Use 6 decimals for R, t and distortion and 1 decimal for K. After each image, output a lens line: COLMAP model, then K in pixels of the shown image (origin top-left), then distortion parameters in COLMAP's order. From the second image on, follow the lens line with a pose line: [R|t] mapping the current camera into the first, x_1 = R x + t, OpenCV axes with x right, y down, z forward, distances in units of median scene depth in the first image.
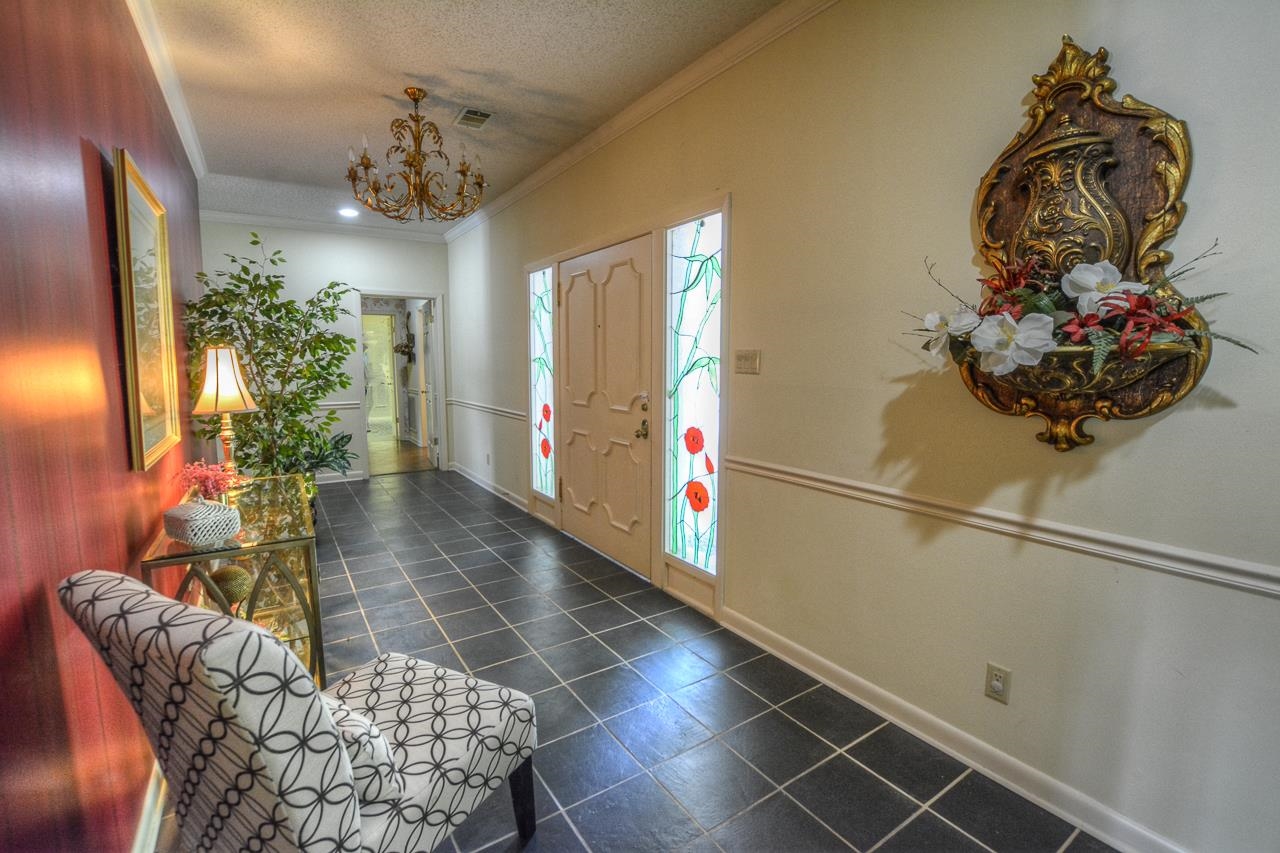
lens RADIAL K [[559.4, 0, 638.9], [0, 559.4, 422.6], [0, 0, 1]] dist [-0.036355, 0.005522]
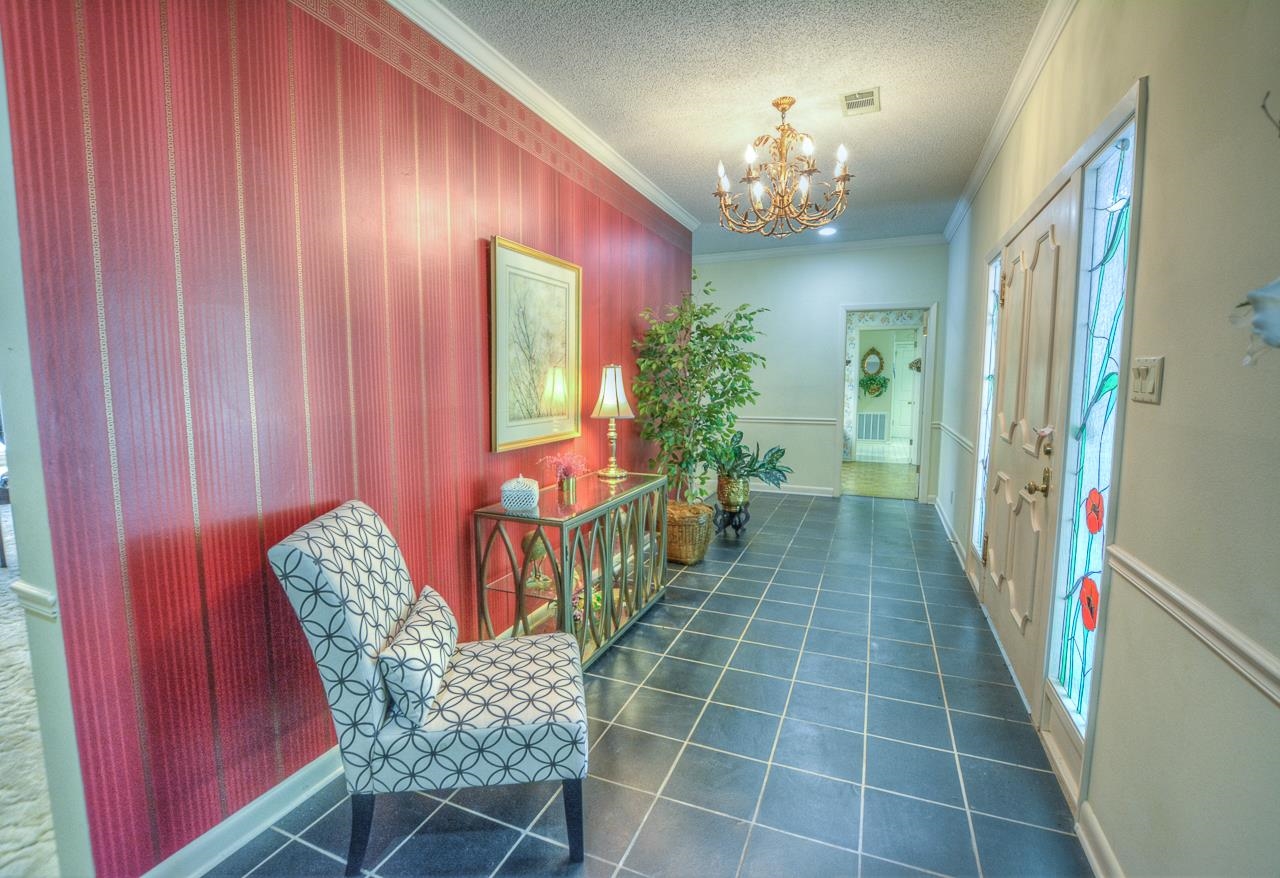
lens RADIAL K [[580.3, 0, 634.9], [0, 580.3, 439.1], [0, 0, 1]] dist [-0.023581, -0.000133]
pose [[0.546108, 0.085518, -0.833339, 0.311752], [-0.090528, 0.994975, 0.042780, -0.024429], [0.832809, 0.052078, 0.551105, 0.232456]]
